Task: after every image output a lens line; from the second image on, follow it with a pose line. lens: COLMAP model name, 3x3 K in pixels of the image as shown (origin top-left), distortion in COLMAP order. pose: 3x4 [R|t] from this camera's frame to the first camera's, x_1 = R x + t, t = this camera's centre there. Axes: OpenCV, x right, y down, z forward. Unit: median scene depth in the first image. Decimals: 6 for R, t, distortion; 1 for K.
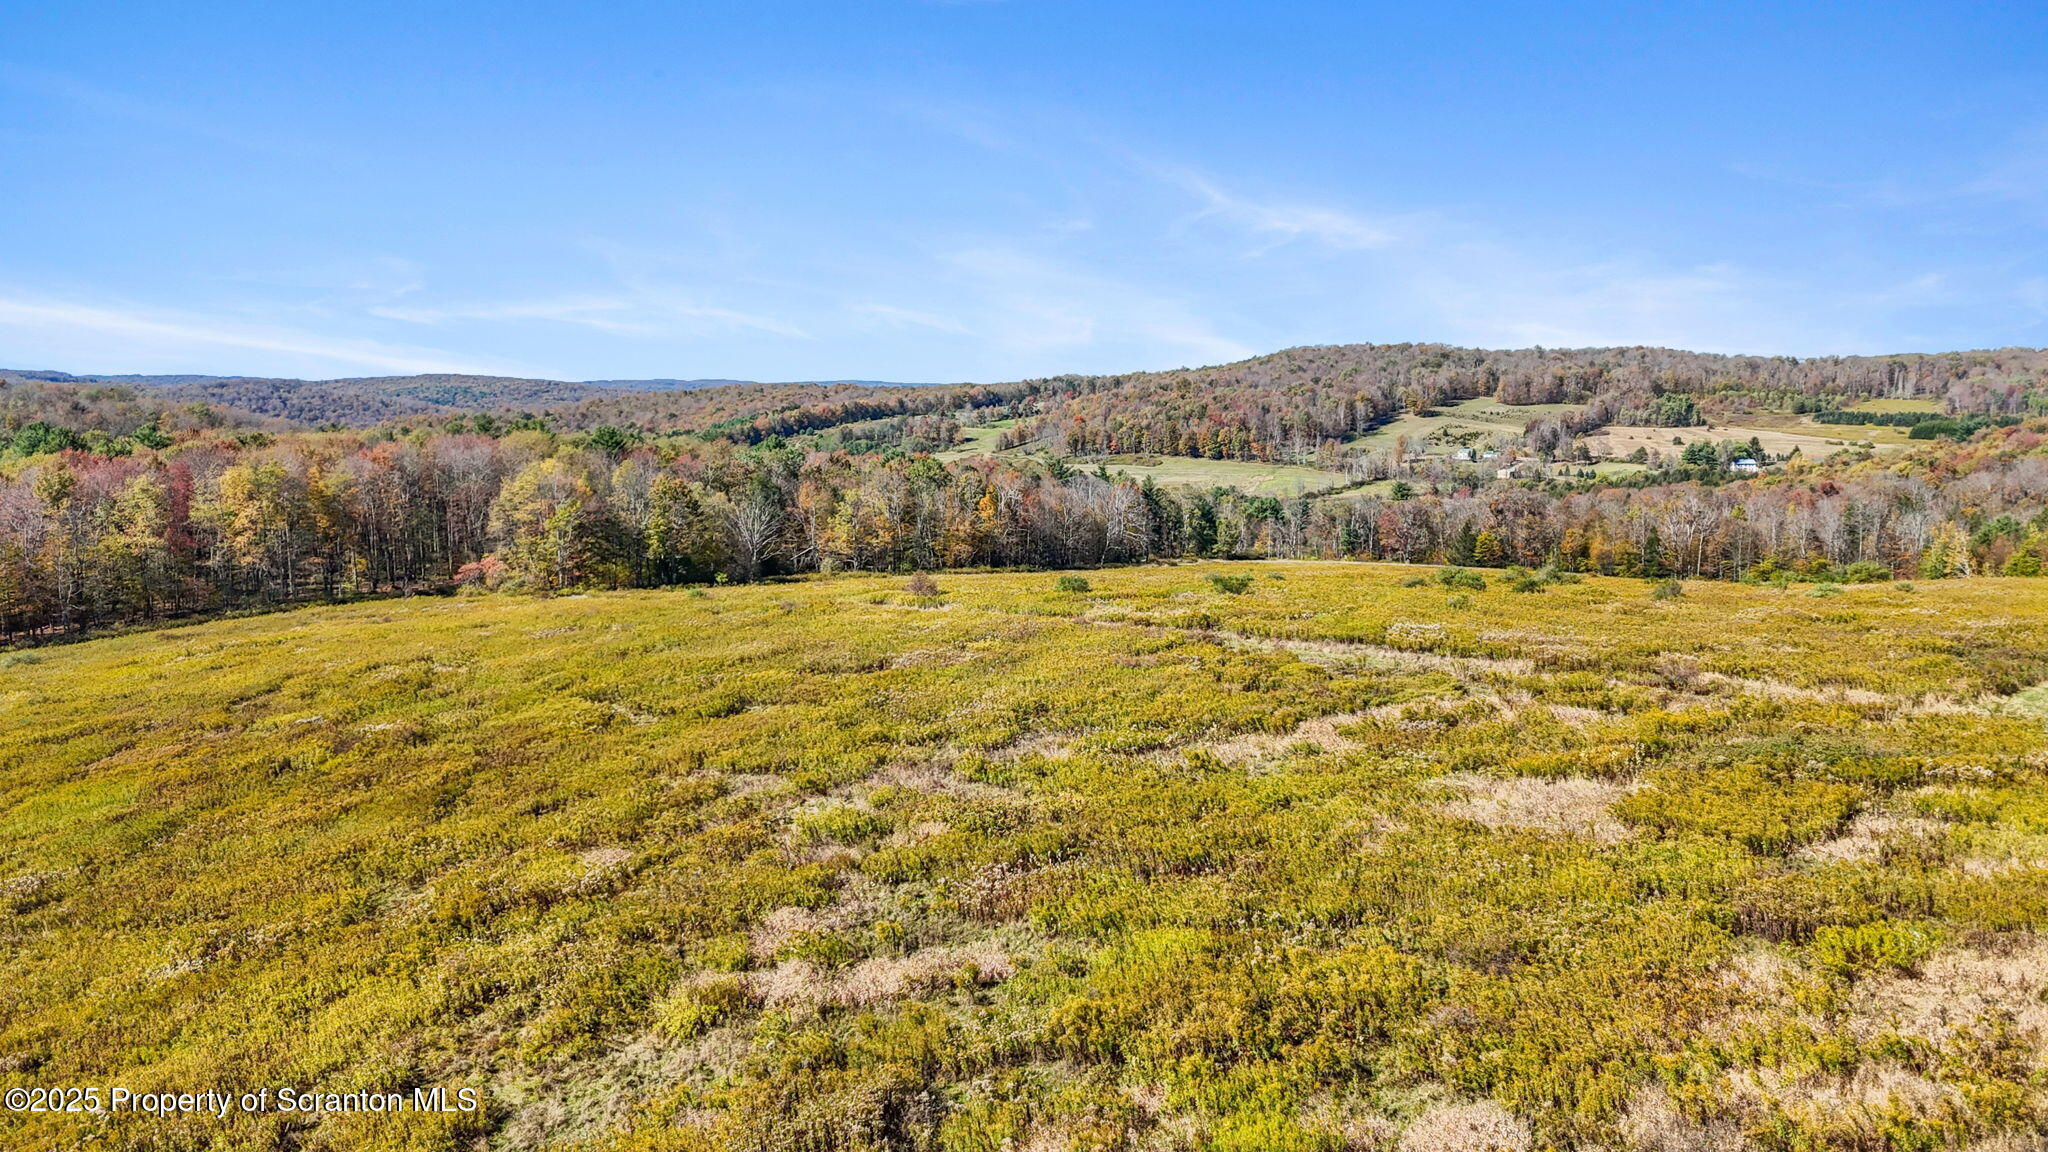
lens RADIAL K [[1502.0, 0, 1024.0], [0, 1502.0, 576.0], [0, 0, 1]] dist [0.077811, -0.058450]
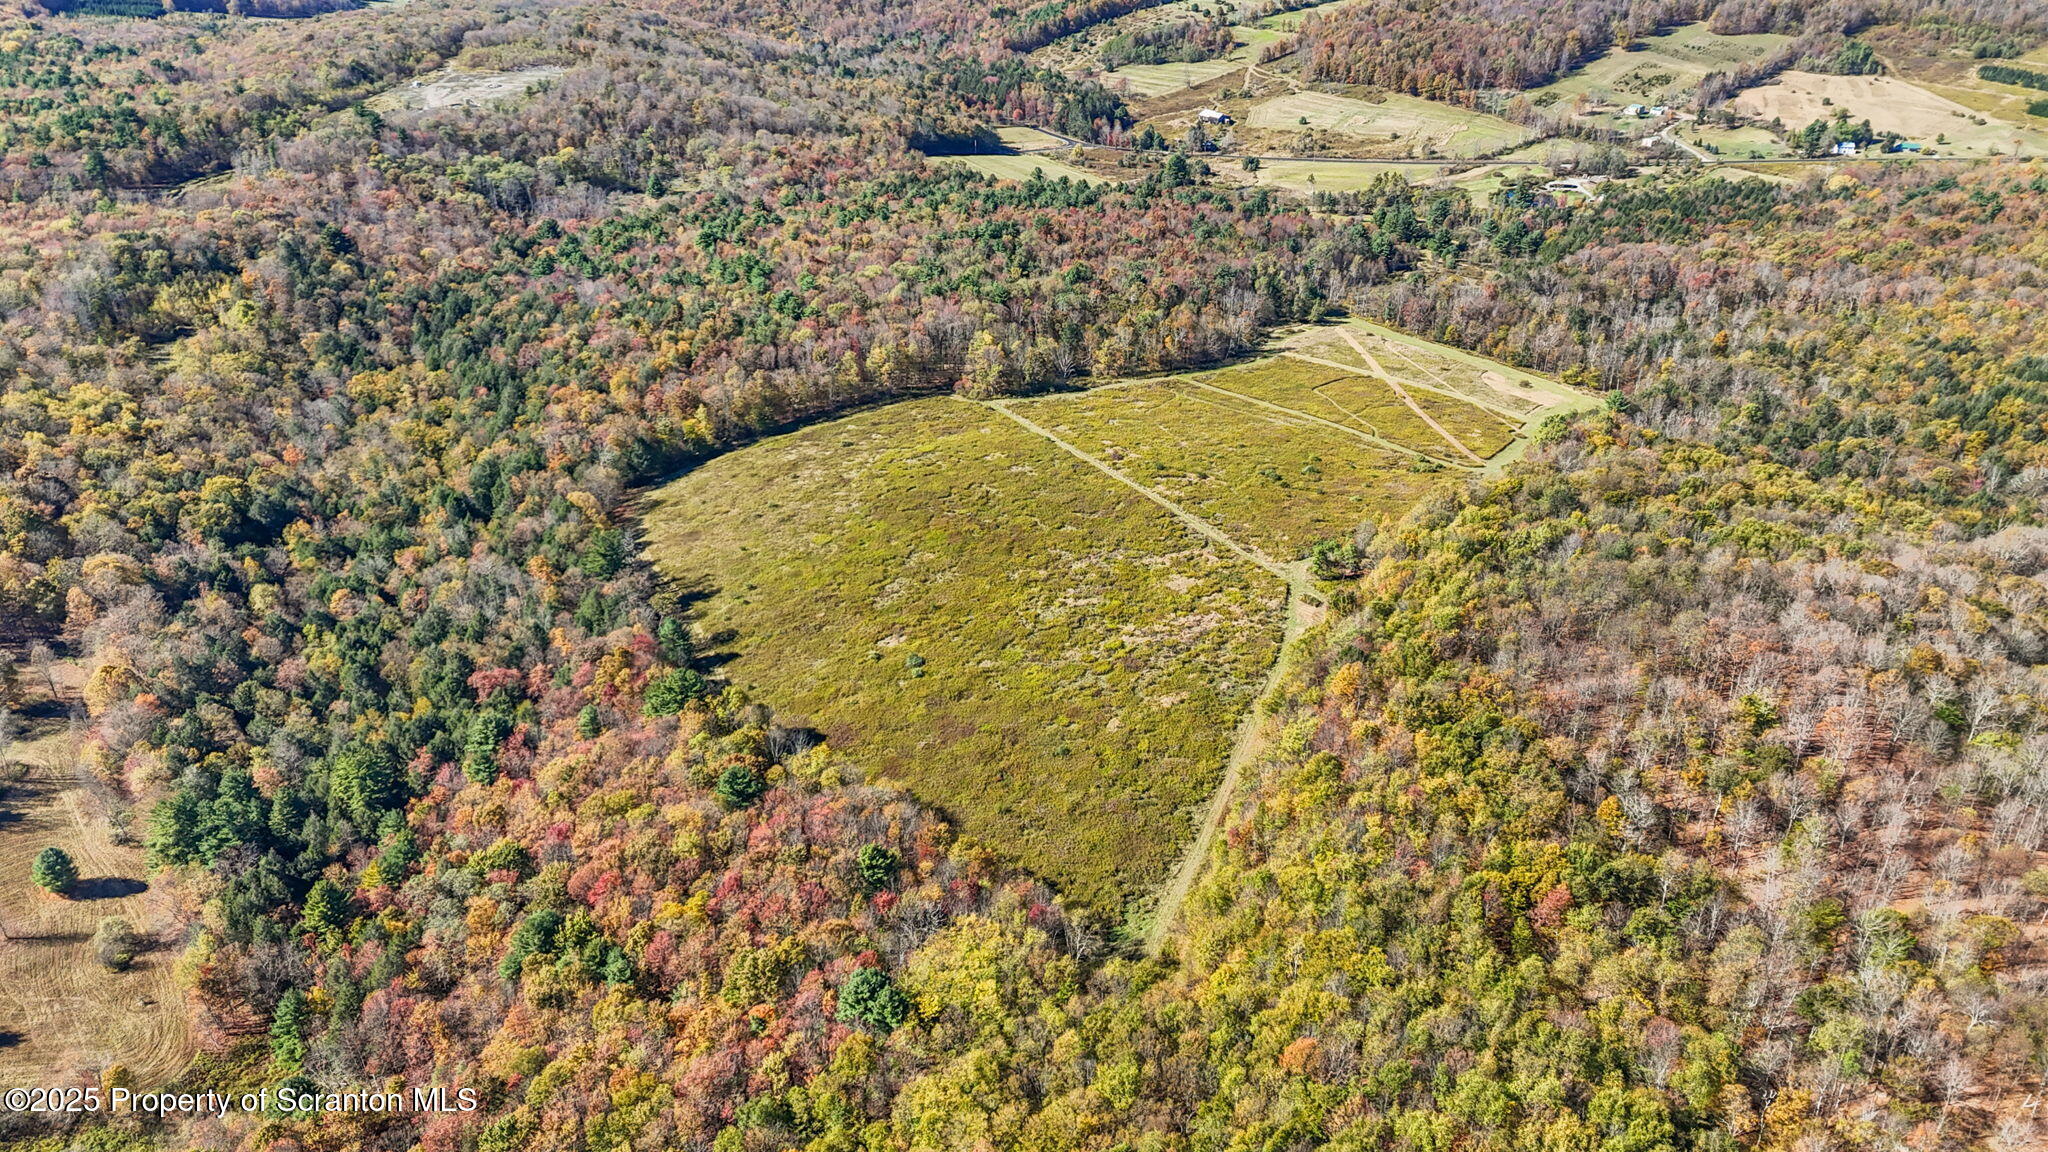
lens RADIAL K [[1502.0, 0, 1024.0], [0, 1502.0, 576.0], [0, 0, 1]] dist [0.077811, -0.058450]
pose [[0.980234, 0.098476, -0.171592, 0.053328], [-0.031019, 0.933093, 0.358296, -0.150910], [0.195395, -0.345891, 0.917704, -0.353318]]
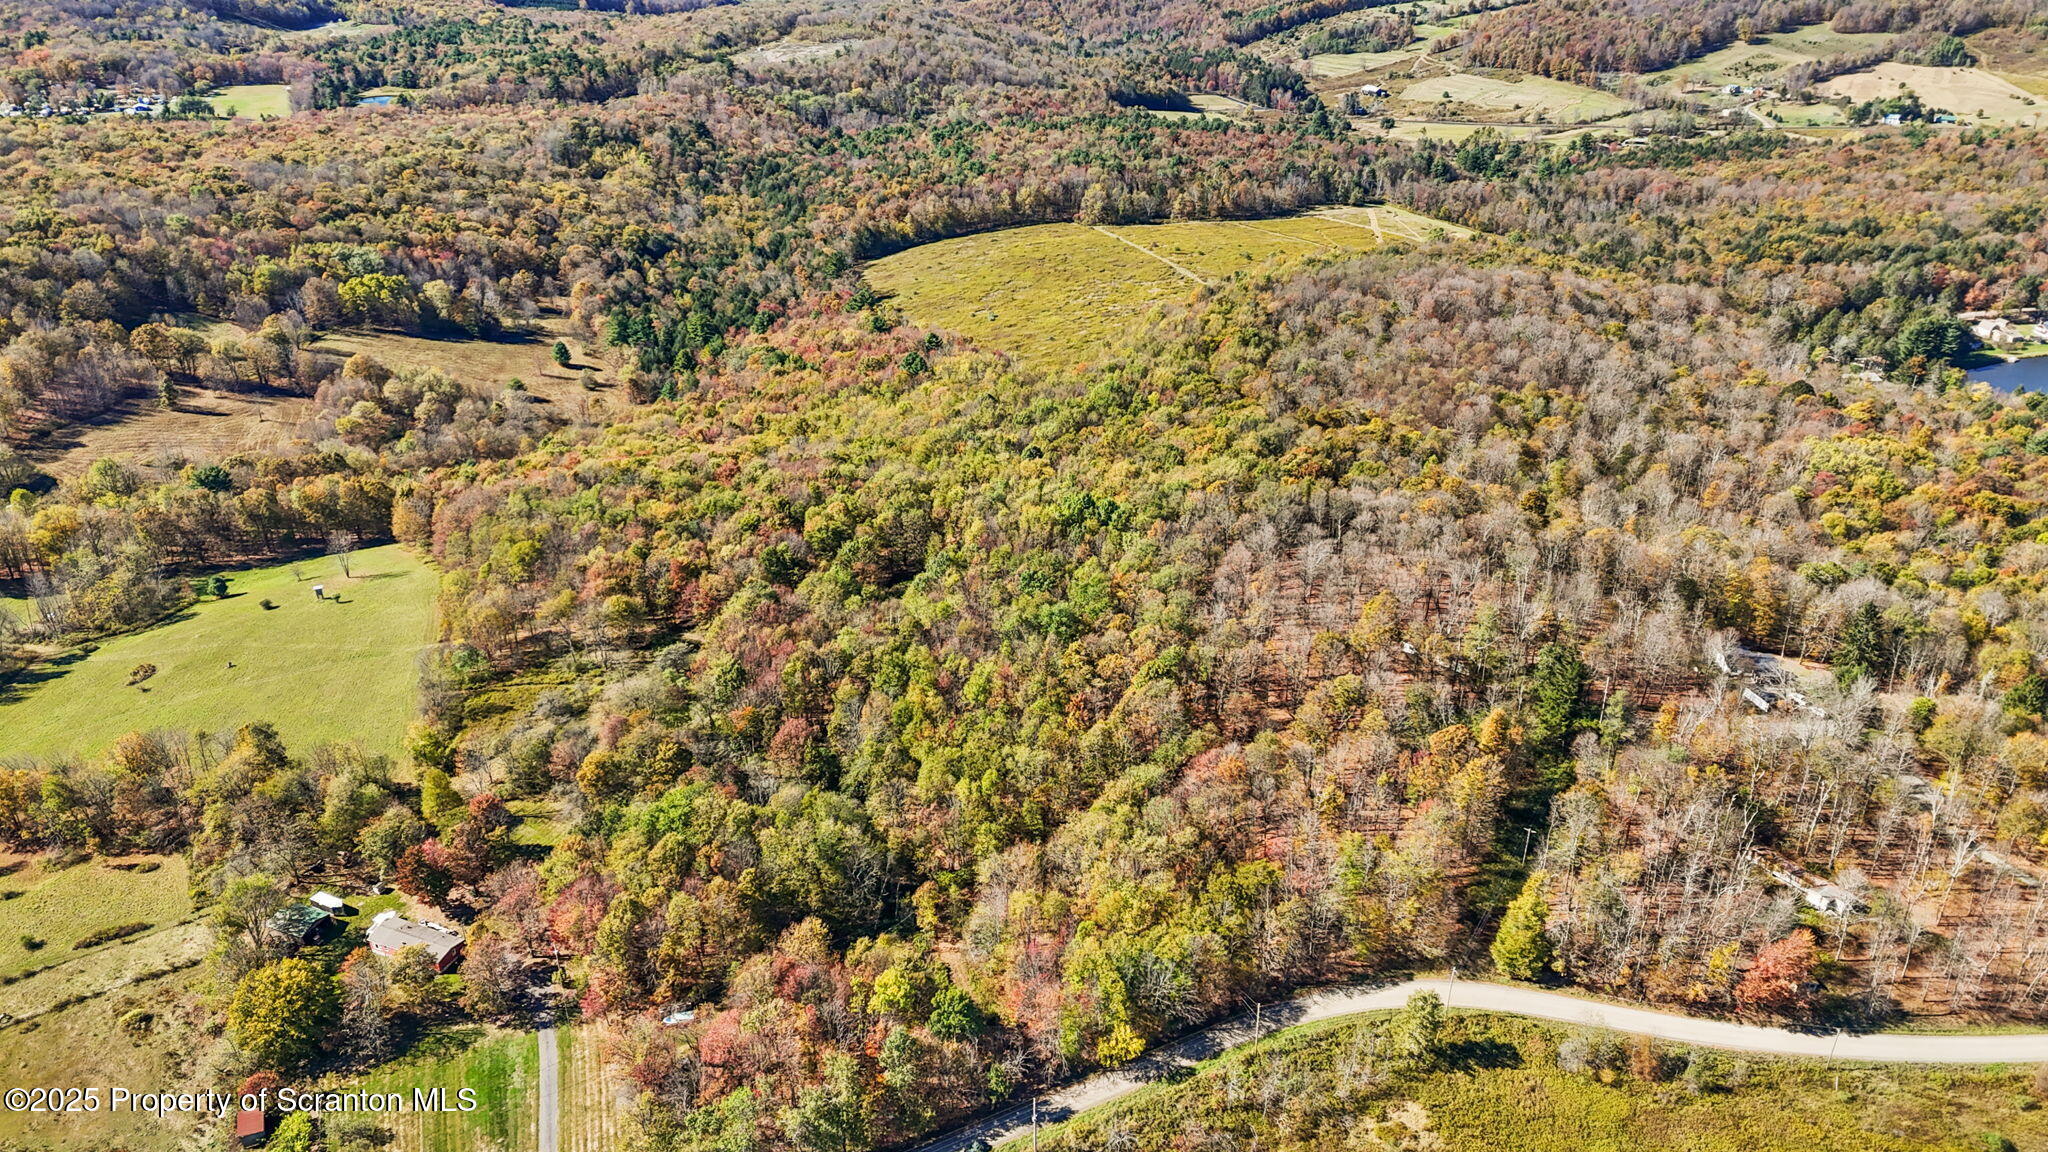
lens RADIAL K [[1502.0, 0, 1024.0], [0, 1502.0, 576.0], [0, 0, 1]] dist [0.077811, -0.058450]
pose [[0.921450, 0.173420, -0.347644, 0.250941], [-0.046130, 0.937351, 0.345320, -0.114787], [0.385750, -0.302158, 0.871721, -0.668198]]
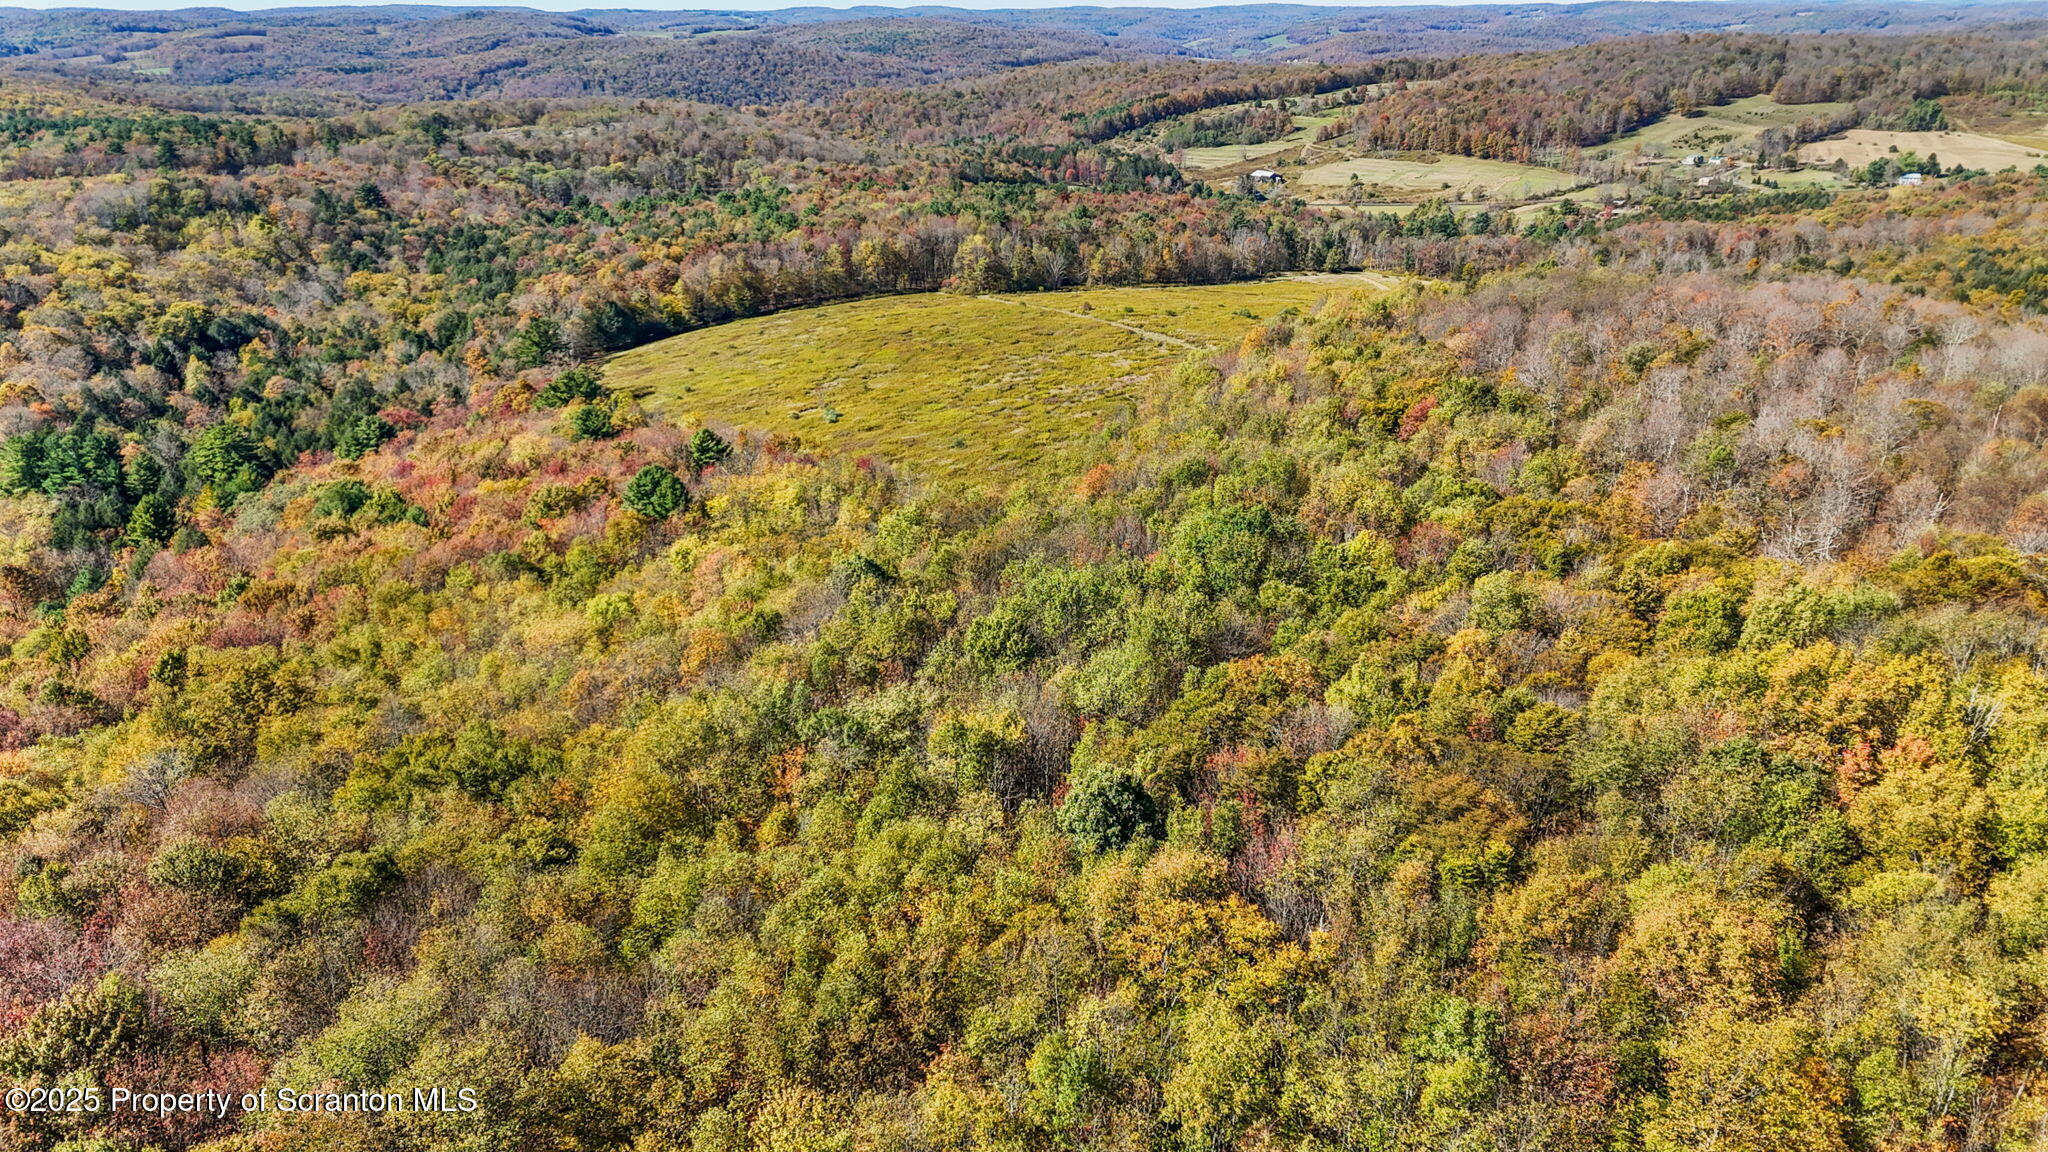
lens RADIAL K [[1502.0, 0, 1024.0], [0, 1502.0, 576.0], [0, 0, 1]] dist [0.077811, -0.058450]
pose [[0.964018, 0.089904, -0.250171, 0.107395], [-0.028388, 0.970511, 0.239380, -0.032734], [0.264315, -0.223665, 0.938143, -0.354708]]
